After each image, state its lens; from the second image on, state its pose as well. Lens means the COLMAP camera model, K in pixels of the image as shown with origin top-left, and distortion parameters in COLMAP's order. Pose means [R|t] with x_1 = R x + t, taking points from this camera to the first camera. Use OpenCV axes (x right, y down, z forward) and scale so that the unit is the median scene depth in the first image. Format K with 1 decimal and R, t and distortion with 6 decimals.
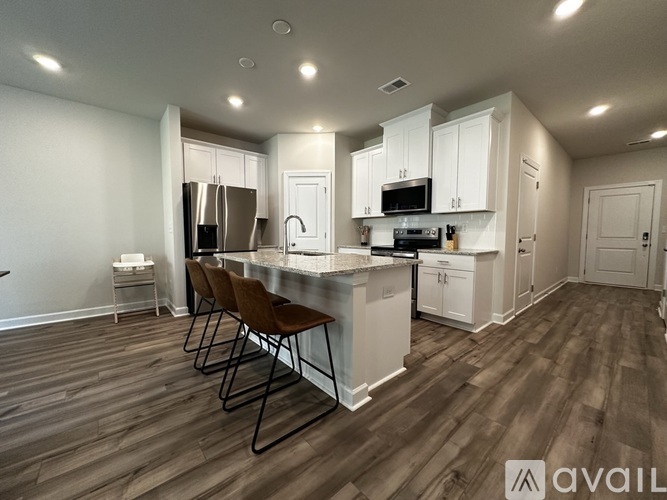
lens RADIAL K [[265.2, 0, 333.5], [0, 265.2, 250.0], [0, 0, 1]] dist [0.001401, 0.000316]
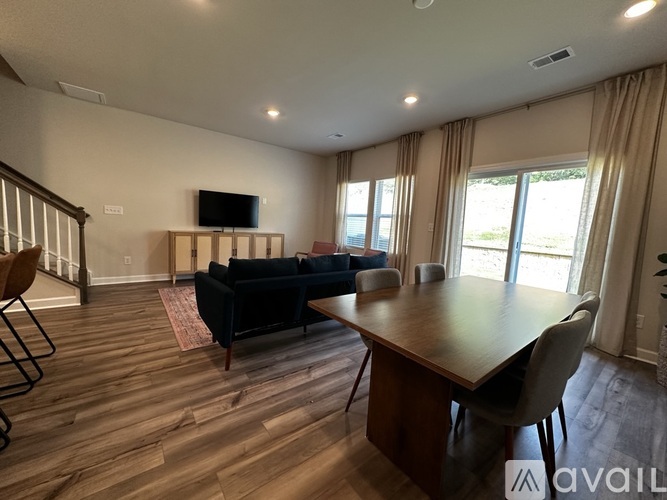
lens RADIAL K [[265.2, 0, 333.5], [0, 265.2, 250.0], [0, 0, 1]] dist [0.001401, 0.000316]
pose [[-0.996421, -0.069635, 0.047909, -1.561550], [-0.060971, 0.984712, 0.163174, -0.154667], [-0.058539, 0.159669, -0.985433, 1.851732]]
